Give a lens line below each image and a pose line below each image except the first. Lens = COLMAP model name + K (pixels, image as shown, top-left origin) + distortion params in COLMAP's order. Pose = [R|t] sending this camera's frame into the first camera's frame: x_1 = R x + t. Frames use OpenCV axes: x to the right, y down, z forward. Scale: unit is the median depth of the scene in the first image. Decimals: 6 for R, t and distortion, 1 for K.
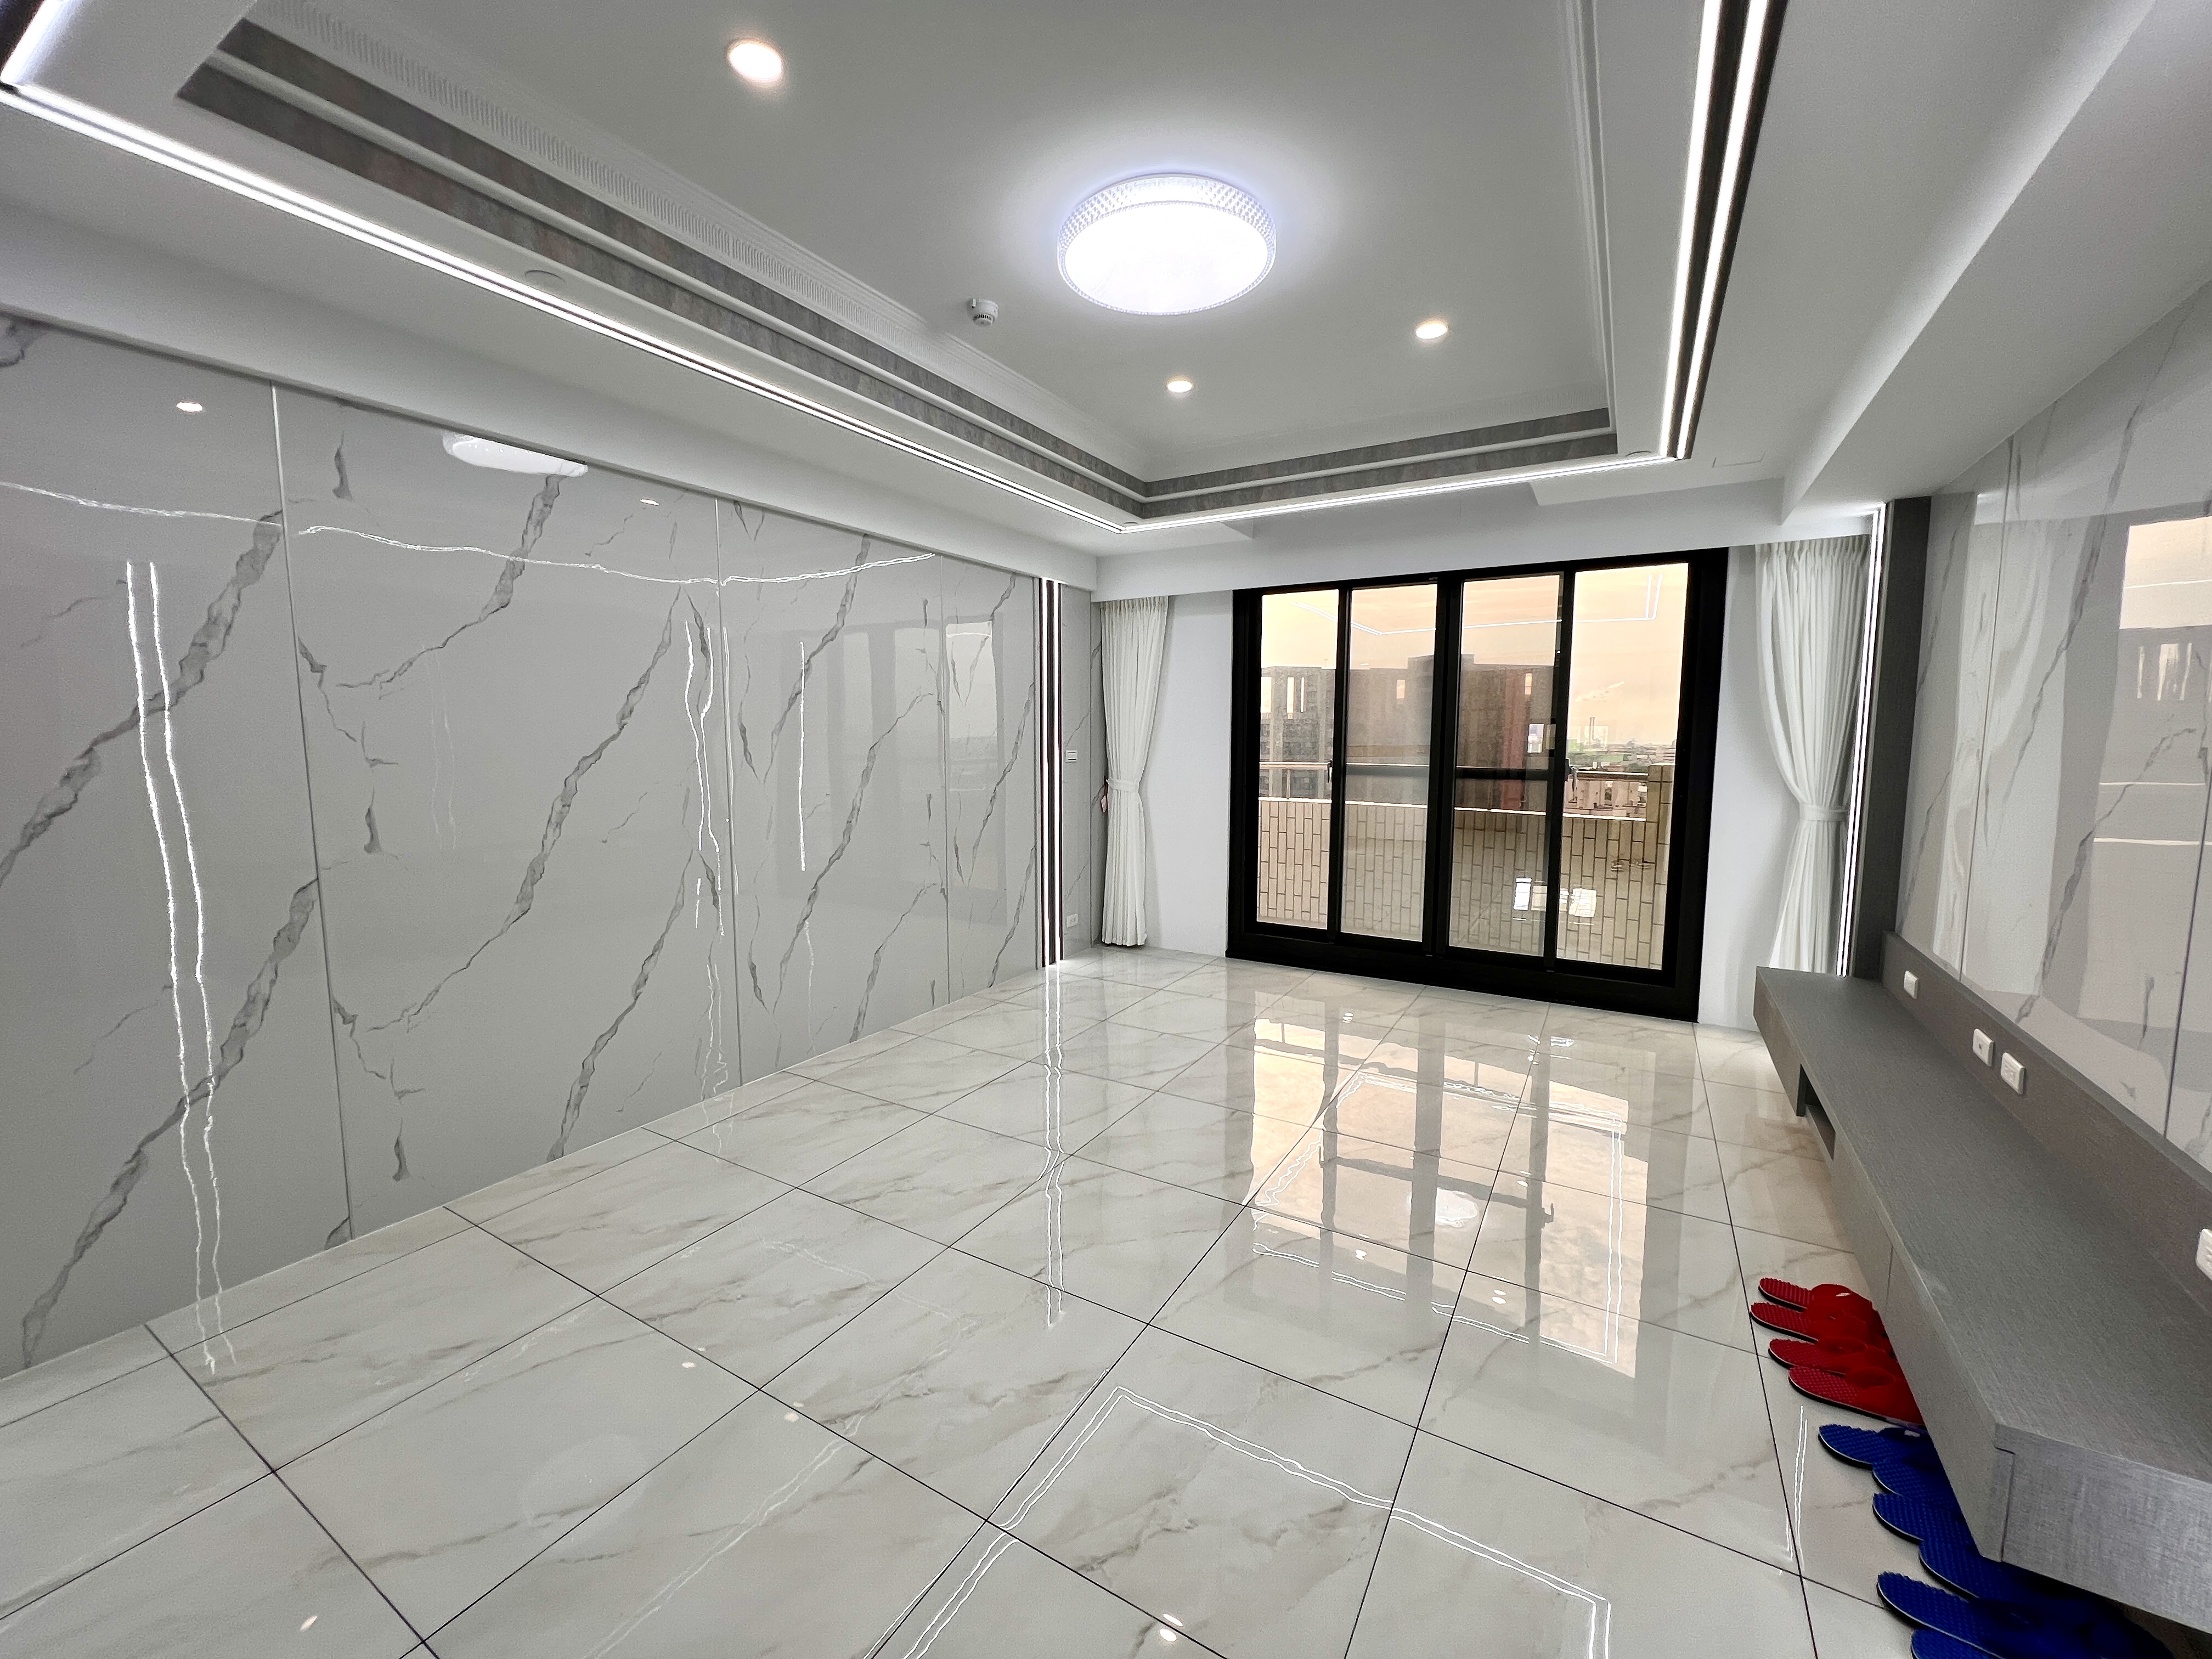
lens RADIAL K [[875.9, 0, 1108.5], [0, 875.9, 821.1], [0, 0, 1]] dist [-0.002952, 0.000160]
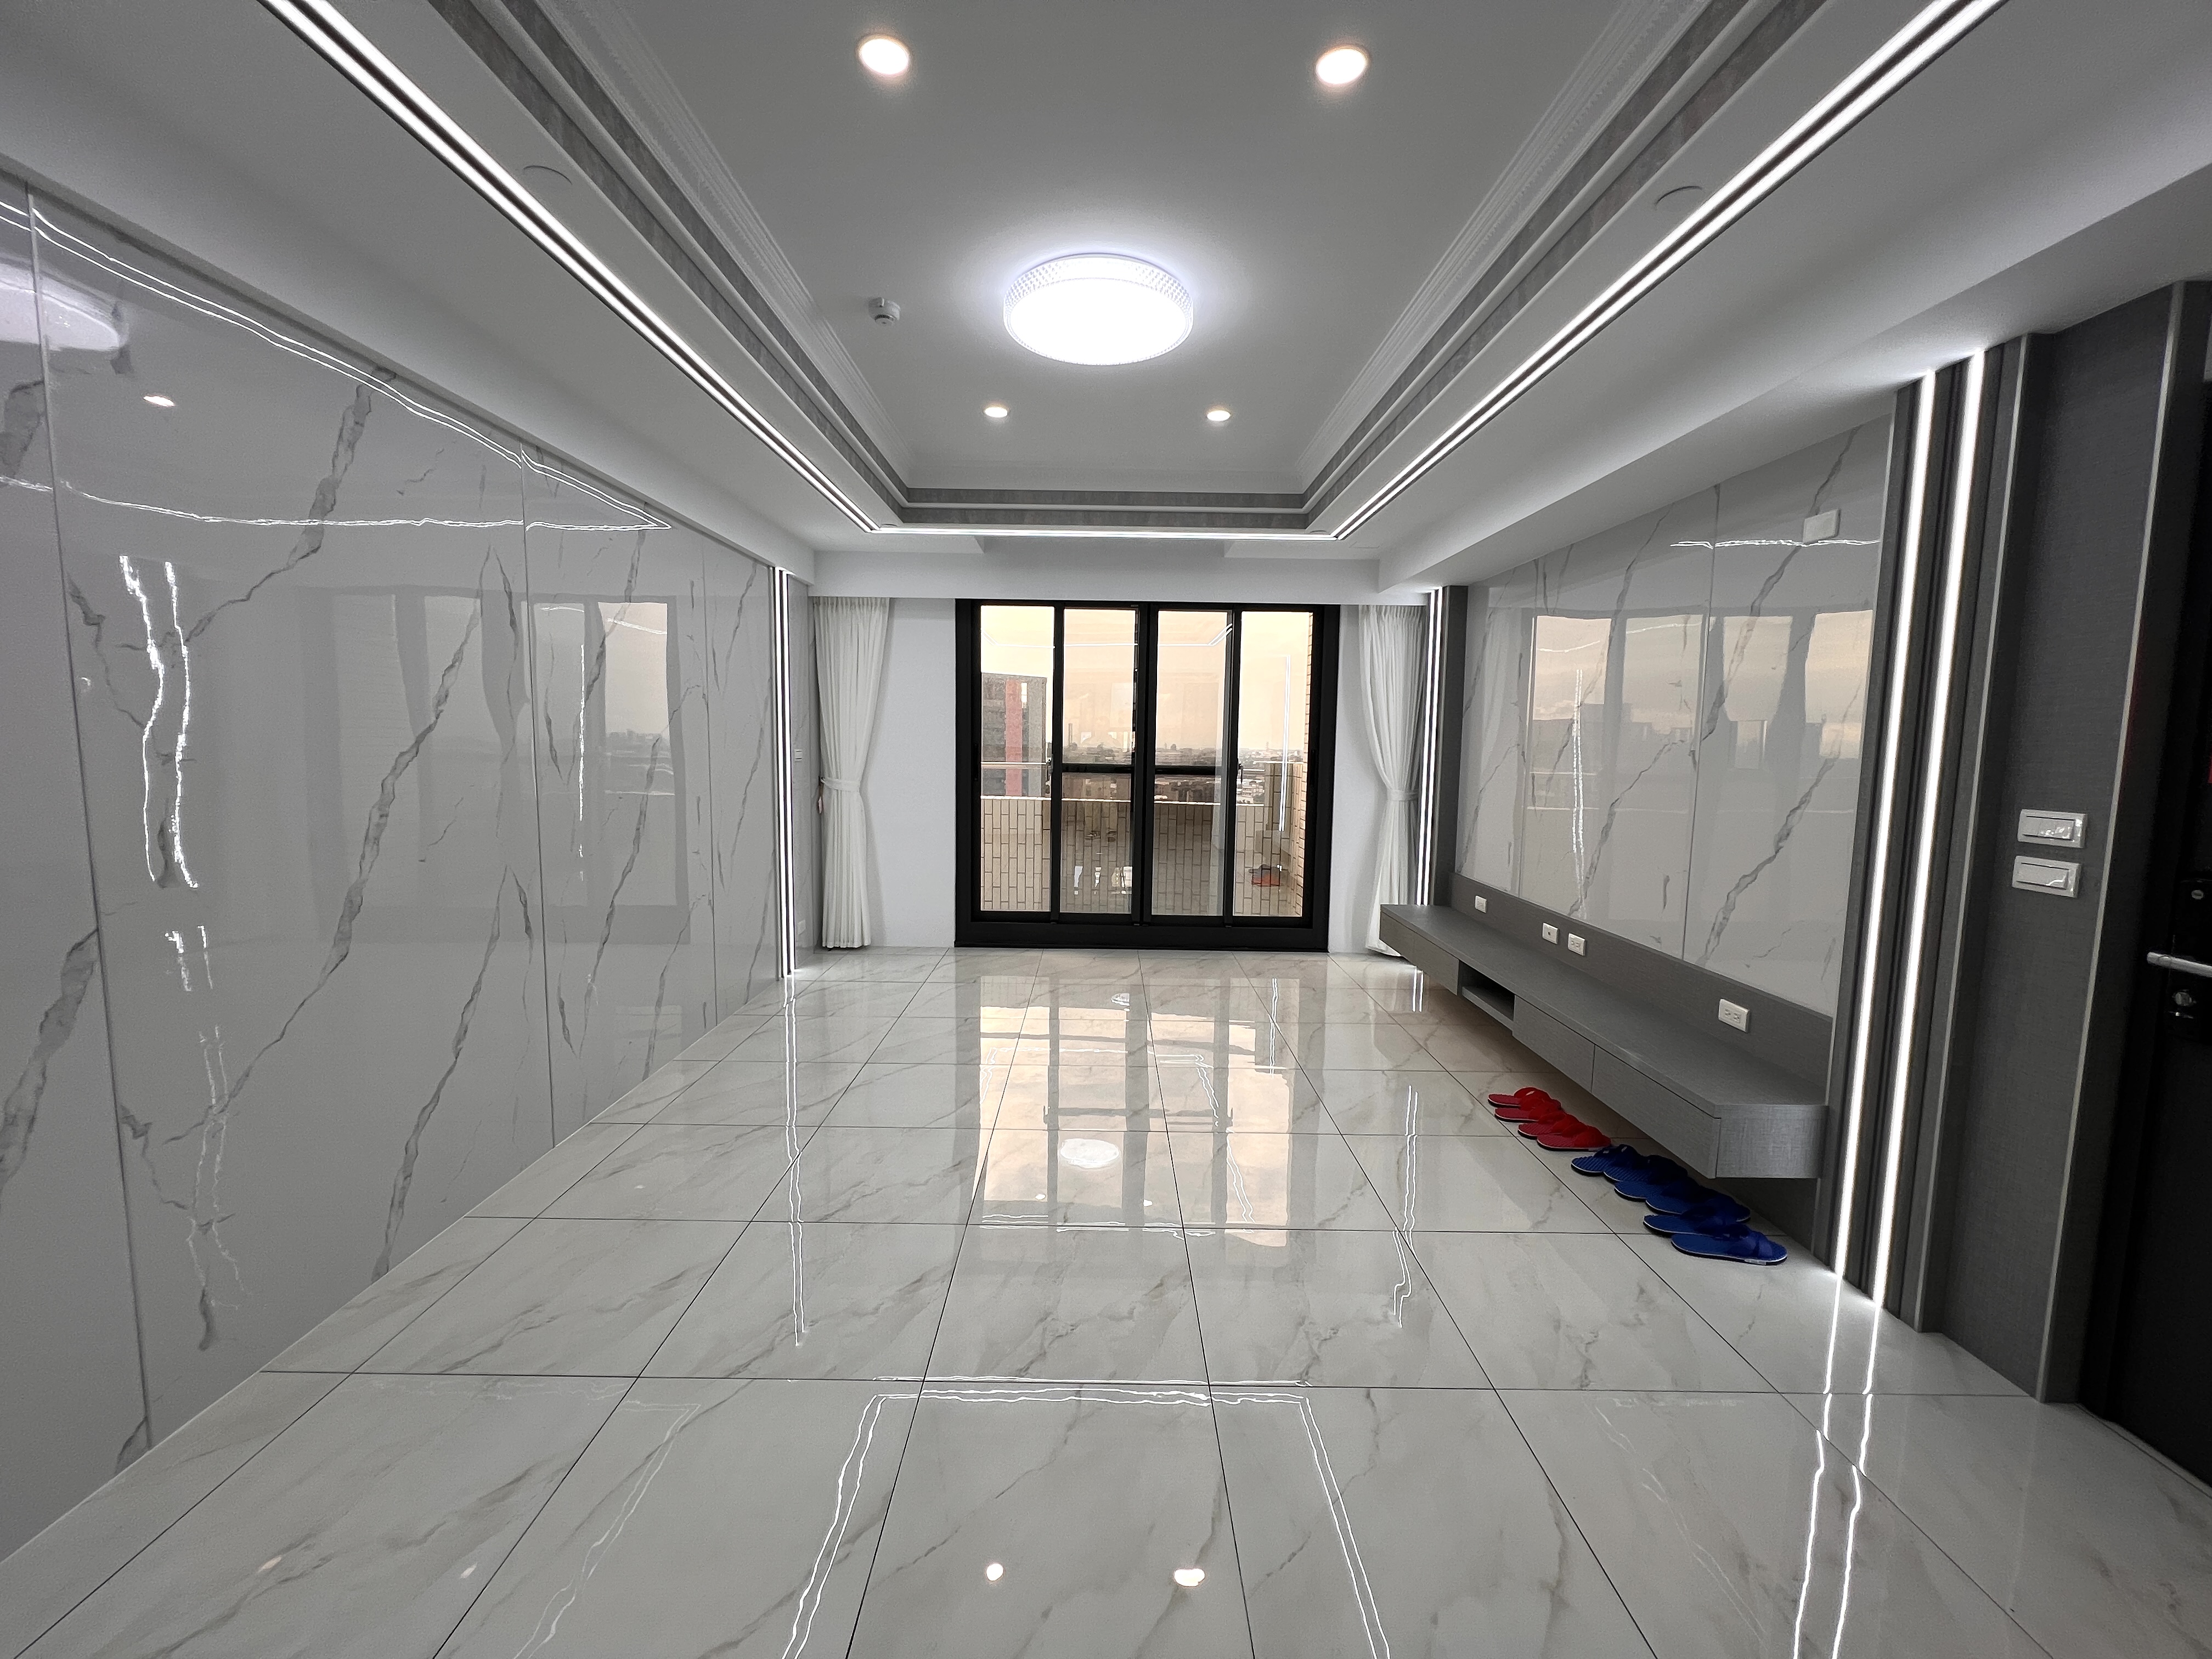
lens RADIAL K [[874.2, 0, 1099.1], [0, 874.2, 820.7], [0, 0, 1]] dist [-0.002933, 0.000046]
pose [[0.860611, -0.035321, 0.508036, -0.312414], [0.036406, 0.999307, 0.007806, 0.002433], [-0.507960, 0.011777, 0.861300, 0.011511]]
